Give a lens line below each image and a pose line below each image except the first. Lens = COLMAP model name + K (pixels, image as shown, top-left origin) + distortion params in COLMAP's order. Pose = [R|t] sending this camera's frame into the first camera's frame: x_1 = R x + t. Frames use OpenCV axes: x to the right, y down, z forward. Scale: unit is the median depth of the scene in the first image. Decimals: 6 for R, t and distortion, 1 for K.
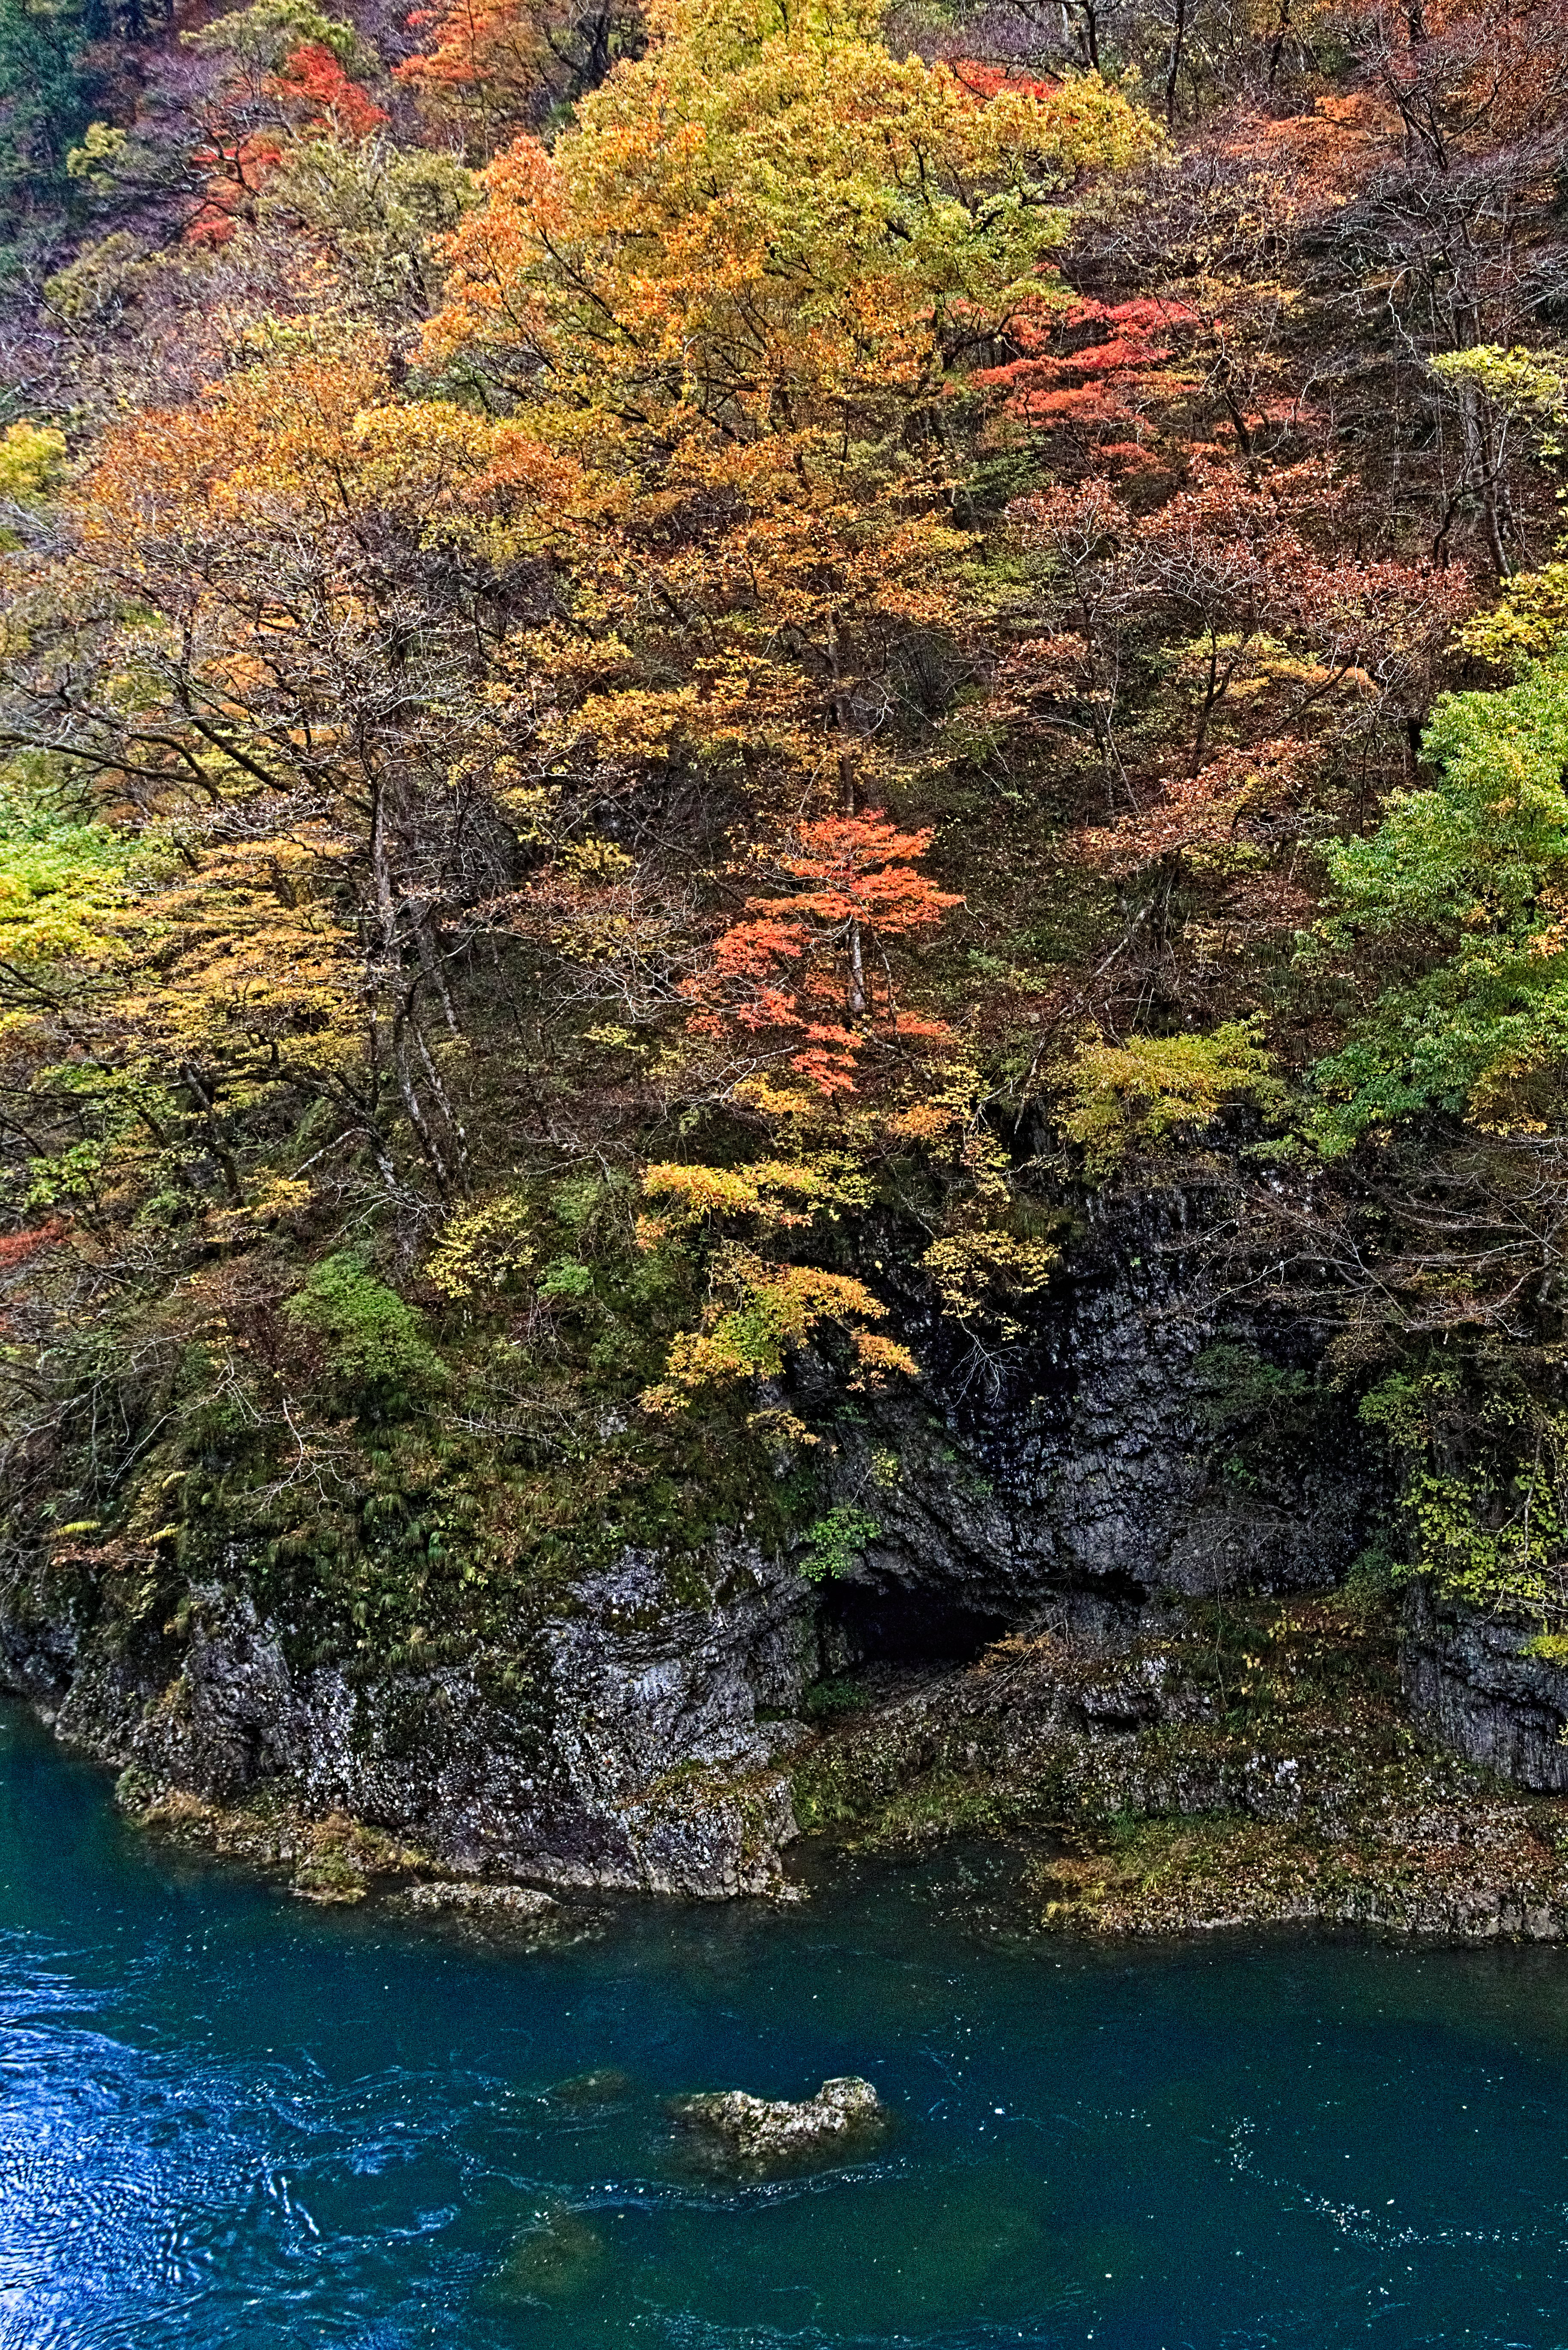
lens RADIAL K [[2396.0, 0, 788.7], [0, 2396.0, 1181.9], [0, 0, 1]] dist [-0.040052, 0.000000]
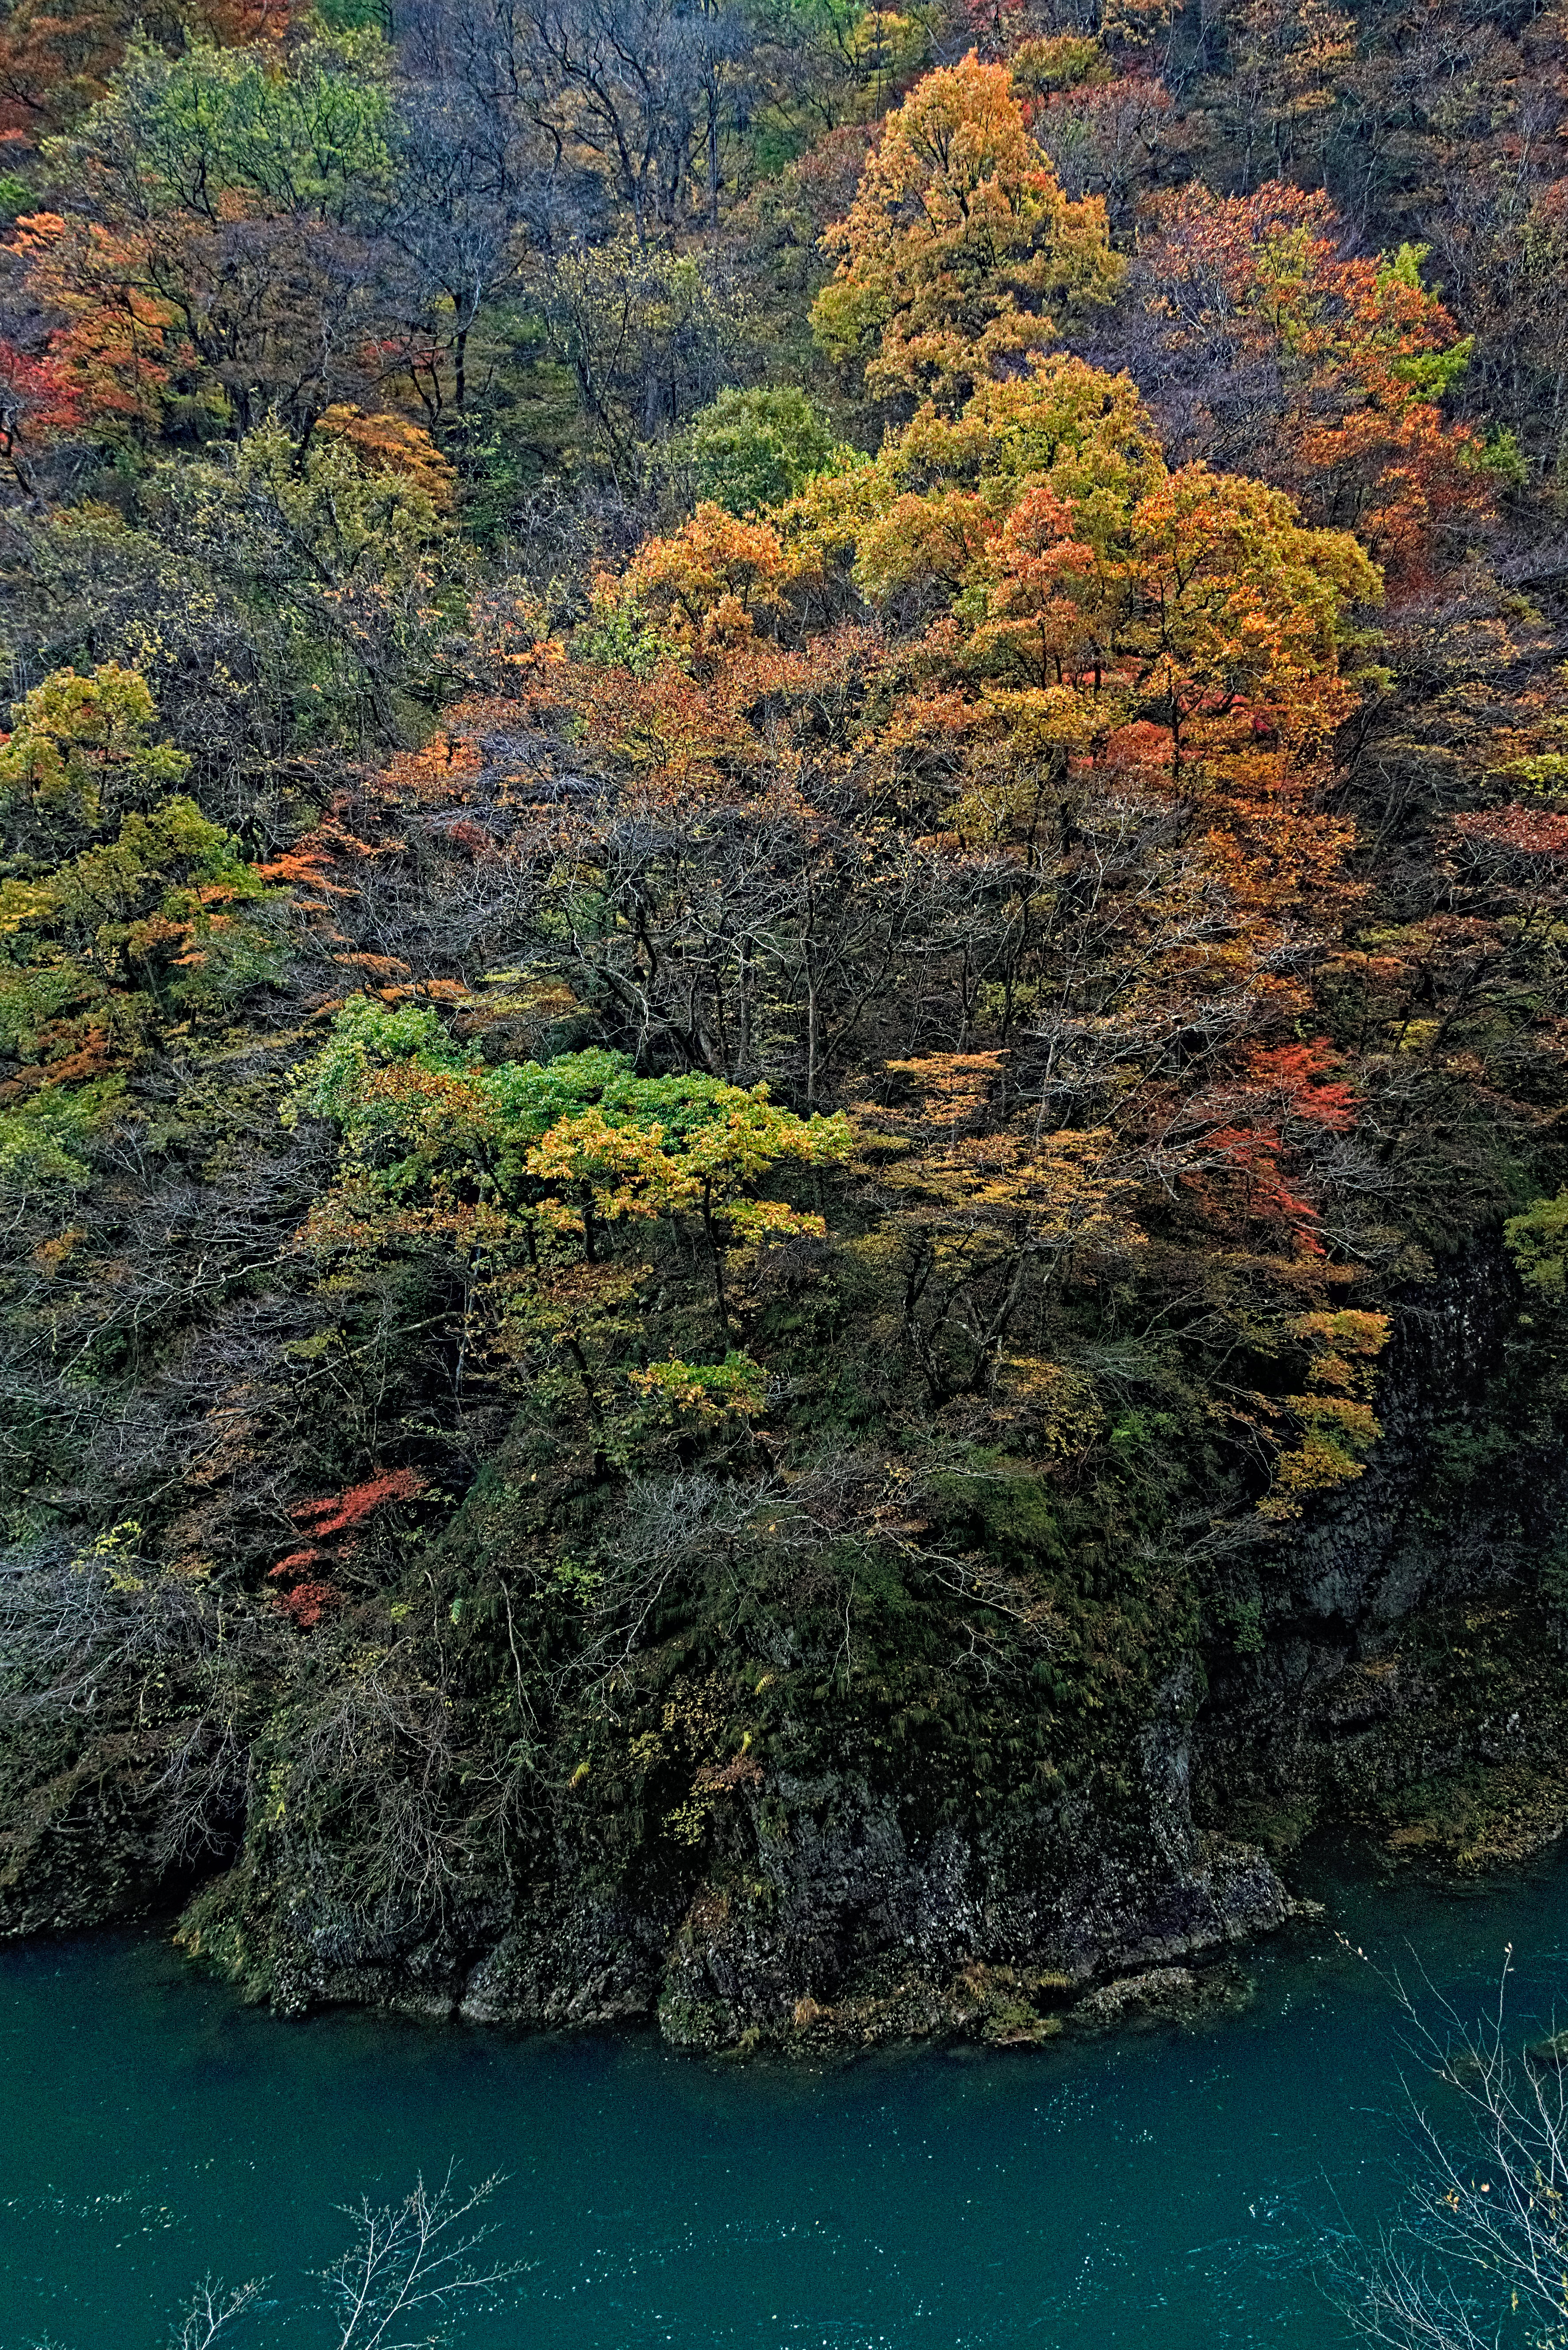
lens RADIAL K [[1938.6, 0, 785.8], [0, 1938.6, 1177.0], [0, 0, 1]] dist [-0.001697, -0.001122]
pose [[0.753651, -0.023147, 0.656867, -0.831999], [0.108497, 0.990051, -0.089595, -0.016168], [-0.648258, 0.138791, 0.748665, 0.360727]]
